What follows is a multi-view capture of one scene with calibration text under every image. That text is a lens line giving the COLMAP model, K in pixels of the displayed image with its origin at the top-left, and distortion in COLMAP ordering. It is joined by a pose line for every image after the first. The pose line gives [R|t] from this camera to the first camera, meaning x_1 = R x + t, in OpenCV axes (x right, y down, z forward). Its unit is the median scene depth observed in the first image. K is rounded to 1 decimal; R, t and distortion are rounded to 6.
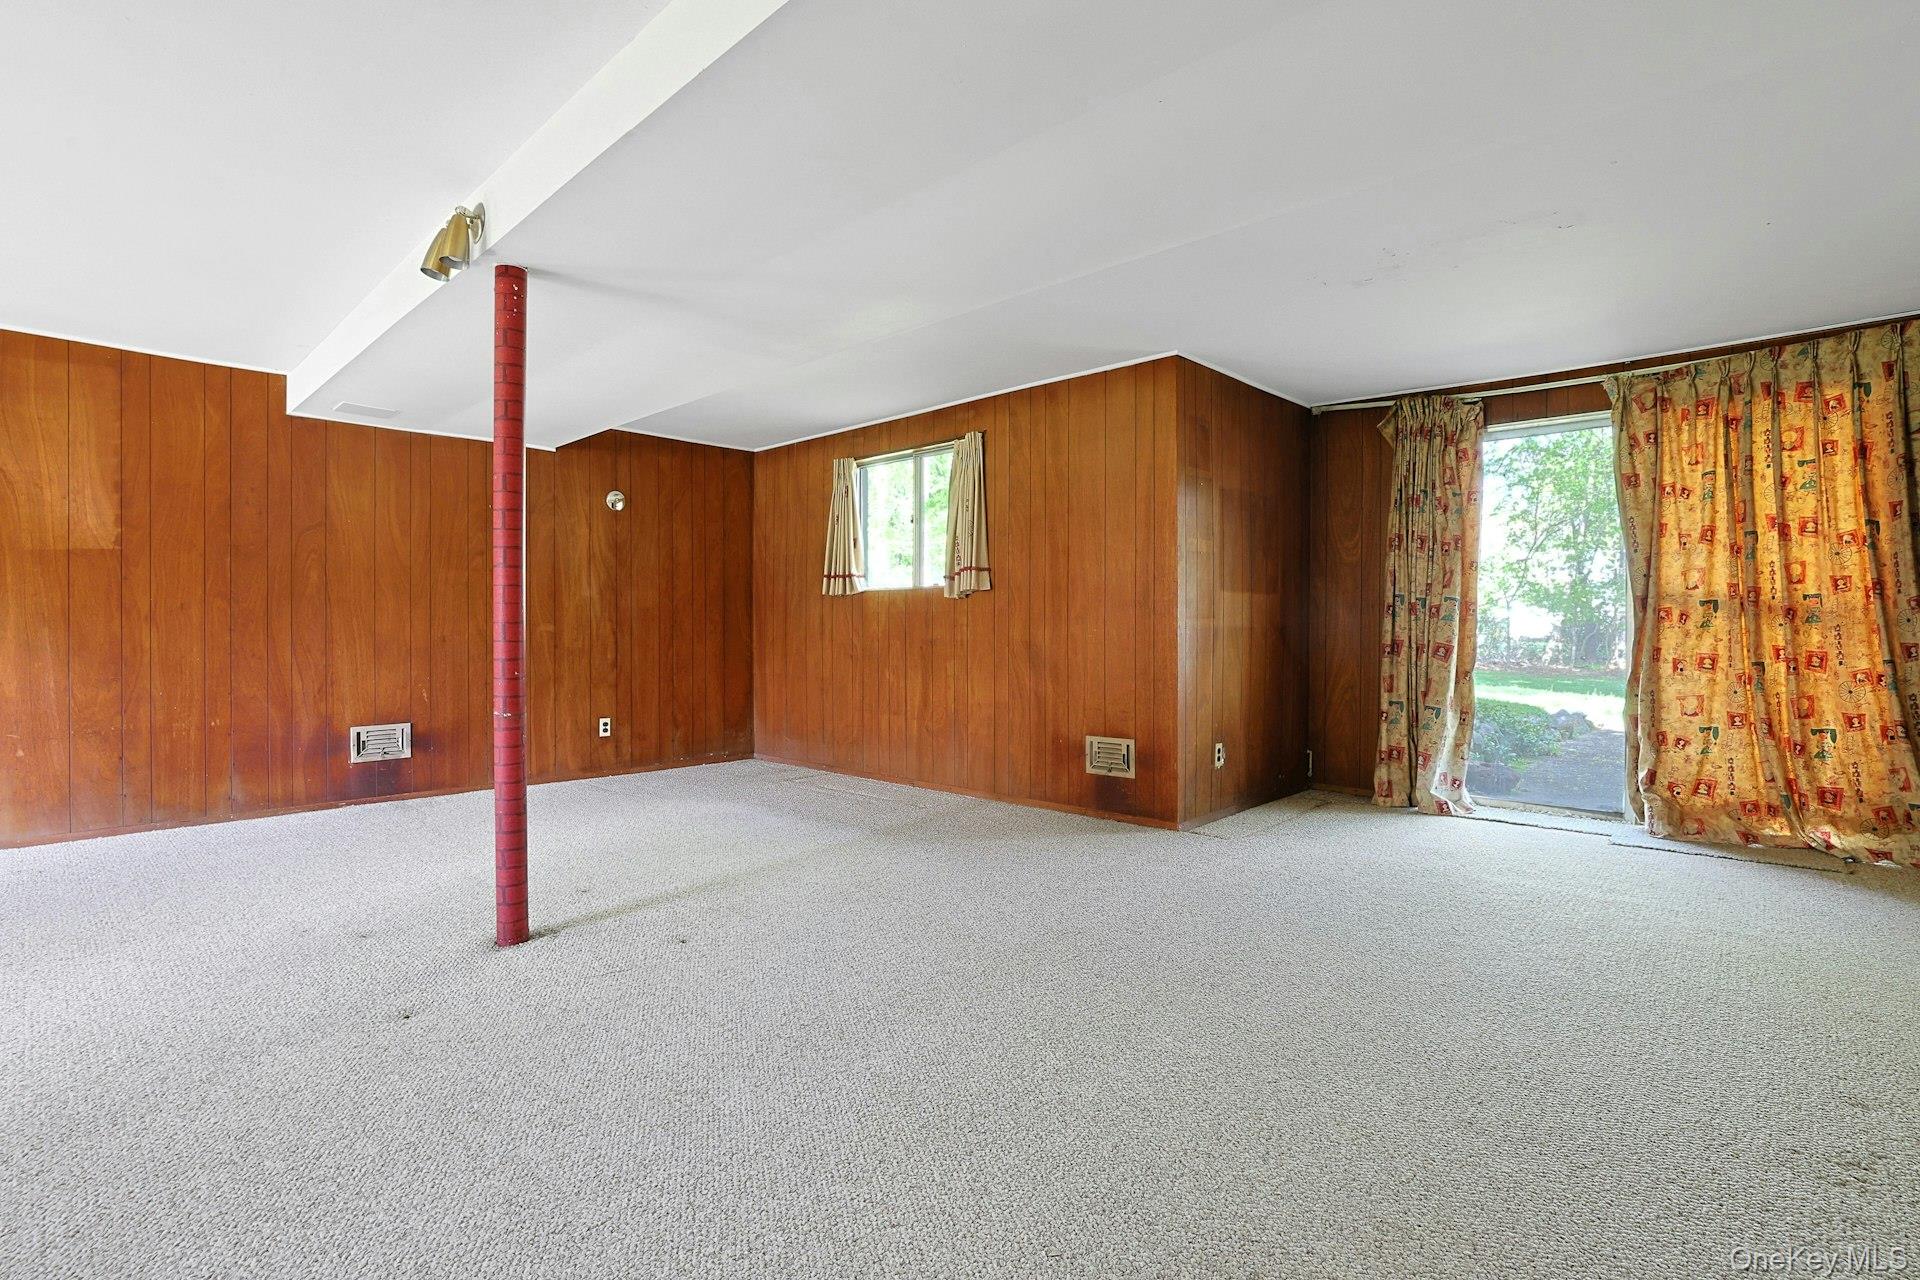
lens RADIAL K [[932.0, 0, 954.7], [0, 932.0, 629.7], [0, 0, 1]] dist [-0.005094, 0.000189]
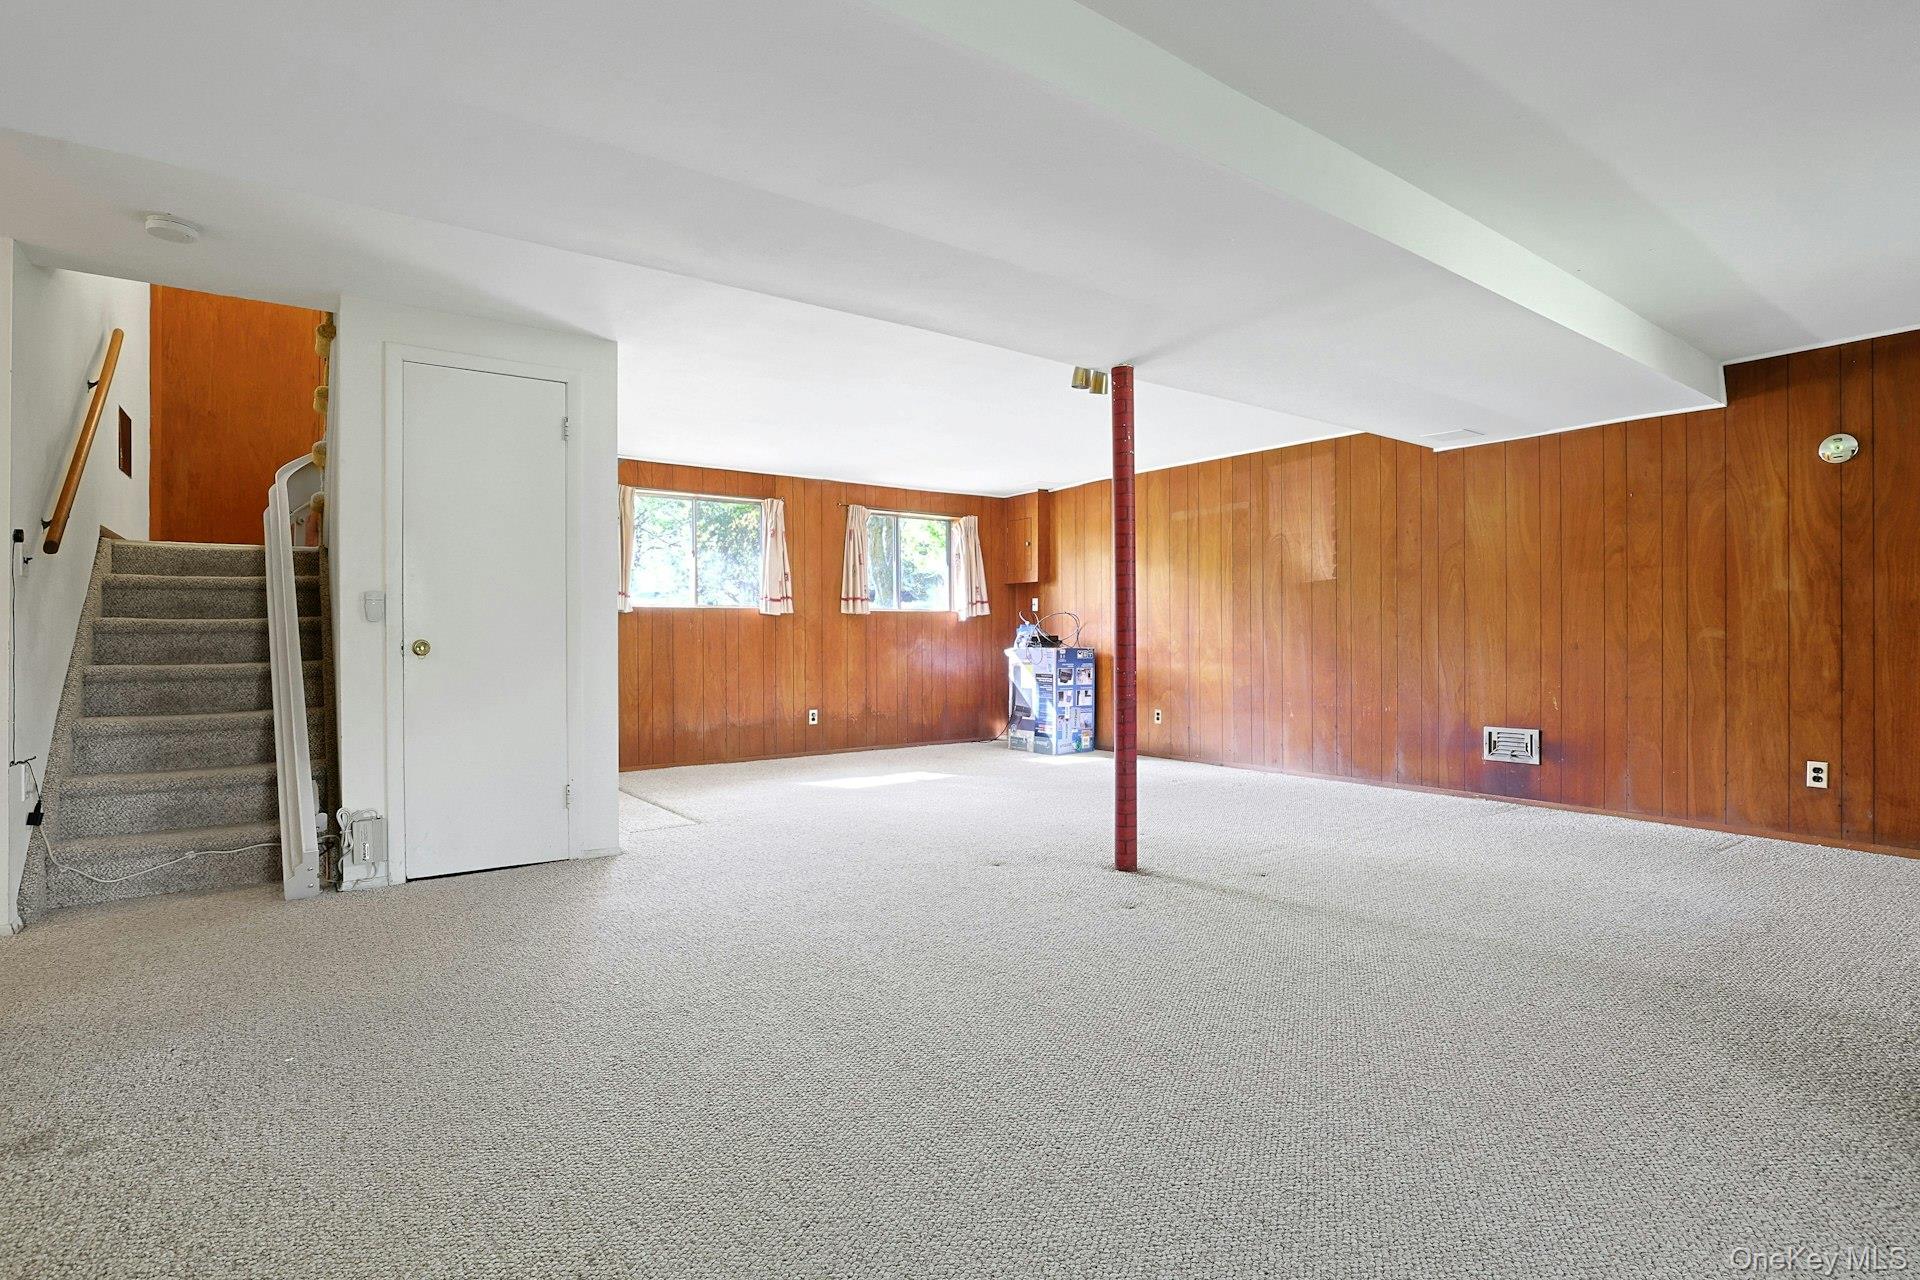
lens RADIAL K [[932.0, 0, 950.9], [0, 932.0, 641.0], [0, 0, 1]] dist [-0.005094, 0.000189]
pose [[-0.177639, 0.006798, -0.984072, 0.628024], [0.001321, 0.999977, 0.006669, -0.002379], [0.984095, -0.000115, -0.177643, 0.702184]]
